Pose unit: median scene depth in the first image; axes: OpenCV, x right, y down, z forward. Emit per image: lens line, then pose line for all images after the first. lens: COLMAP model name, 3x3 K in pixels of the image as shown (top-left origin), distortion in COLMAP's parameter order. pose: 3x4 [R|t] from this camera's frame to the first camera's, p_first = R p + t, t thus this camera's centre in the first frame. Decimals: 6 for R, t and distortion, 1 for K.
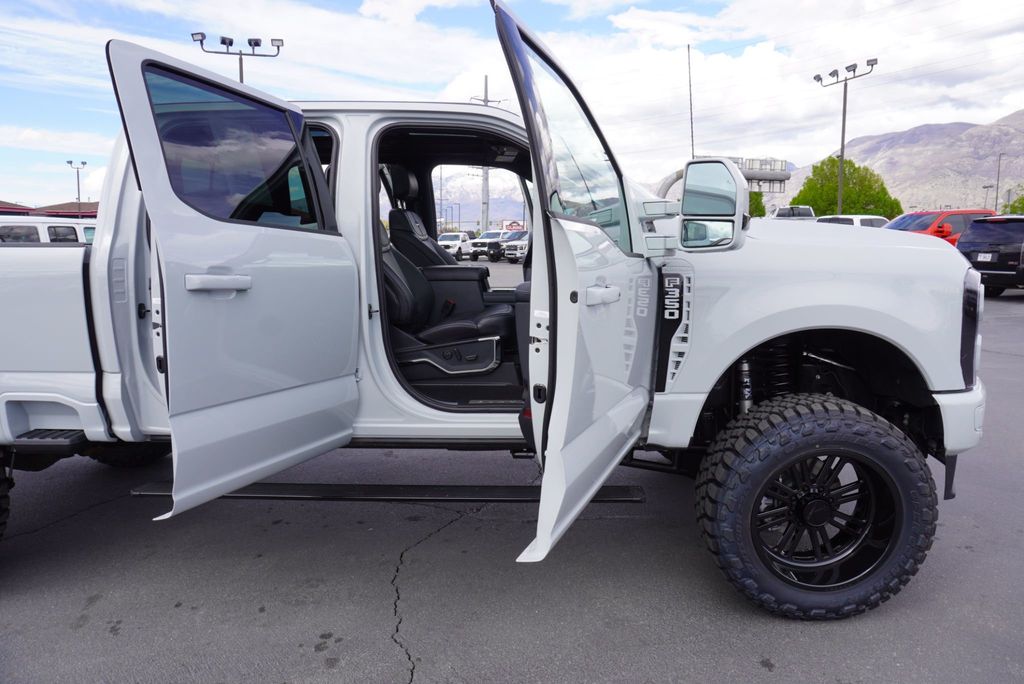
lens RADIAL K [[680.1, 0, 509.5], [0, 680.1, 335.1], [0, 0, 1]] dist [-0.032397, 0.024502]
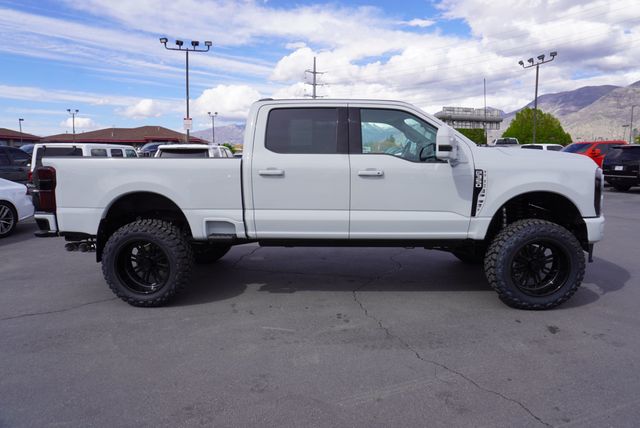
lens RADIAL K [[425.1, 0, 321.4], [0, 425.1, 208.8], [0, 0, 1]] dist [-0.032397, 0.024502]
pose [[0.999942, 0.004049, -0.009998, -0.308897], [-0.004248, 0.999792, -0.019970, 0.084539], [0.009915, 0.020011, 0.999751, -0.542127]]
